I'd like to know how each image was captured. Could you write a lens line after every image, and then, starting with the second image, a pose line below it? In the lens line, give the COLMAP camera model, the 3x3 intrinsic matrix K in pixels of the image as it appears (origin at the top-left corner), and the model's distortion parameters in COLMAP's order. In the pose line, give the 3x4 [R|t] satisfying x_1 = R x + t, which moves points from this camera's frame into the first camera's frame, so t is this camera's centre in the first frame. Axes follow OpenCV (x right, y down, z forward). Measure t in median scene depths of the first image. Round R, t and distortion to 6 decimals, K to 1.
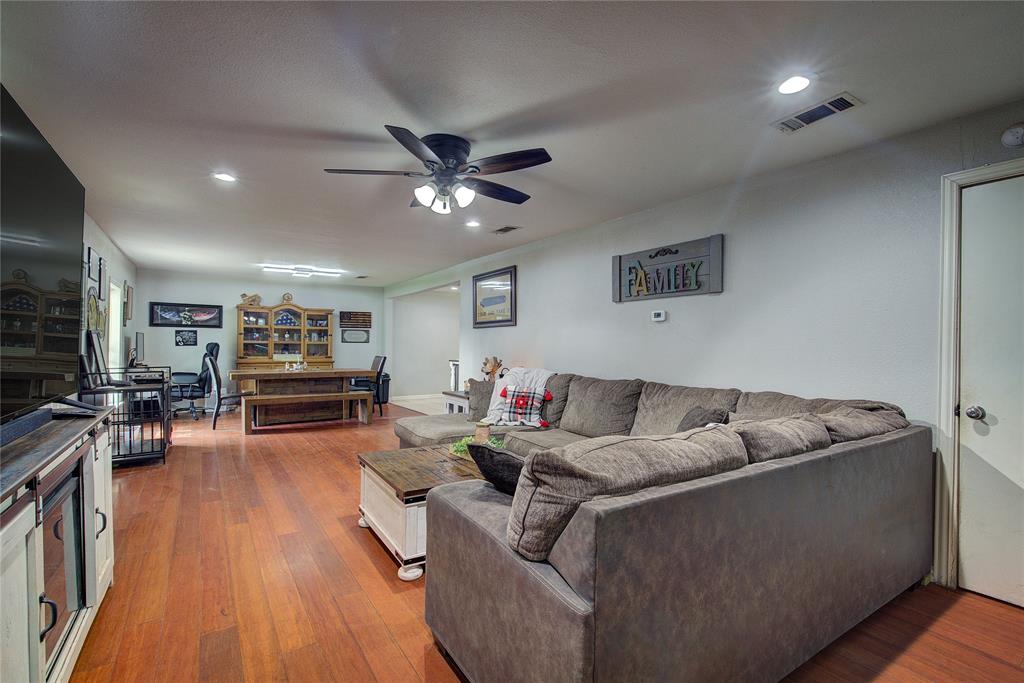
lens RADIAL K [[465.4, 0, 514.1], [0, 465.4, 346.5], [0, 0, 1]] dist [-0.003847, 0.002385]
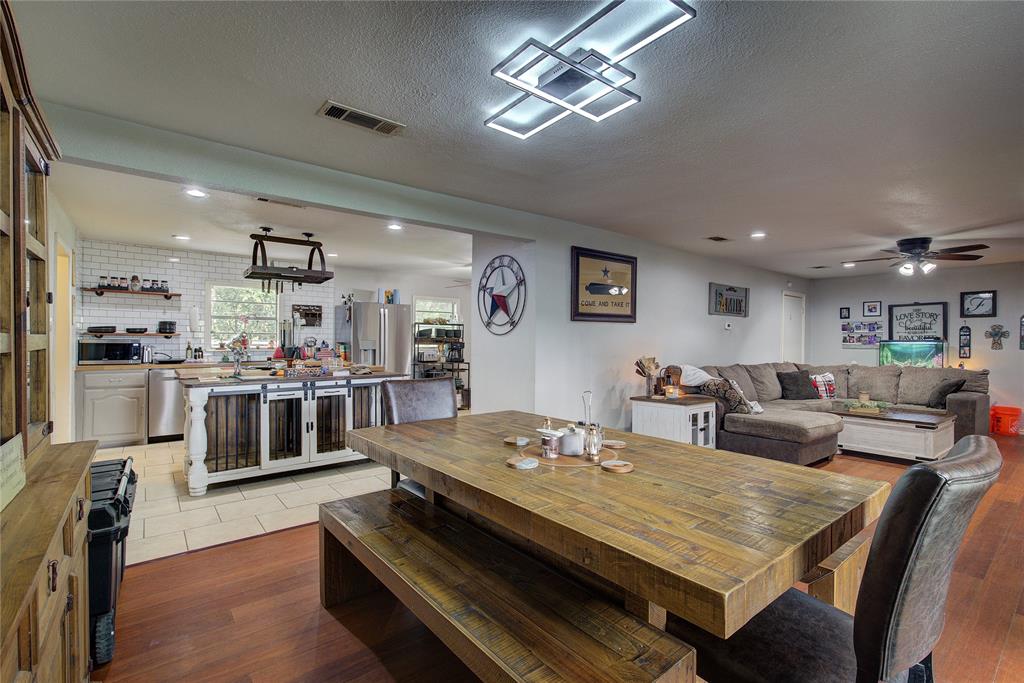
lens RADIAL K [[465.4, 0, 520.9], [0, 465.4, 340.9], [0, 0, 1]] dist [-0.003847, 0.002385]
pose [[-0.090690, -0.009975, 0.995829, -0.639194], [-0.003793, 0.999946, 0.009670, -0.011997], [-0.995872, -0.002900, -0.090723, 0.934283]]
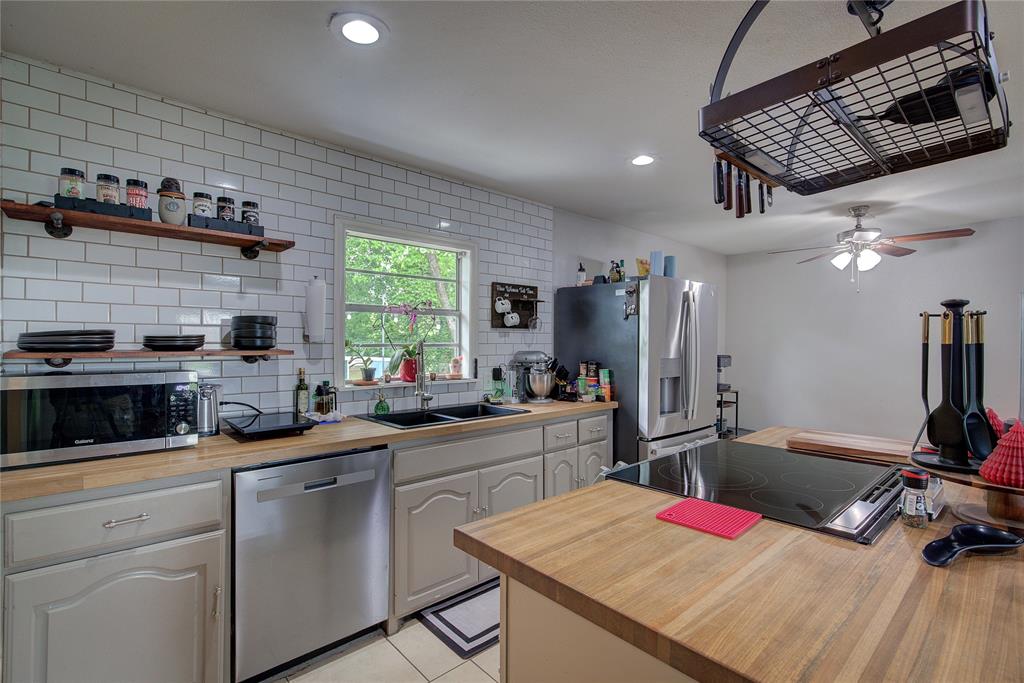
lens RADIAL K [[465.4, 0, 530.5], [0, 465.4, 344.8], [0, 0, 1]] dist [-0.003847, 0.002385]
pose [[-0.168787, -0.012537, 0.985573, -0.142233], [0.001820, 0.999913, 0.013031, -0.020475], [-0.985651, 0.003993, -0.168749, 1.317972]]
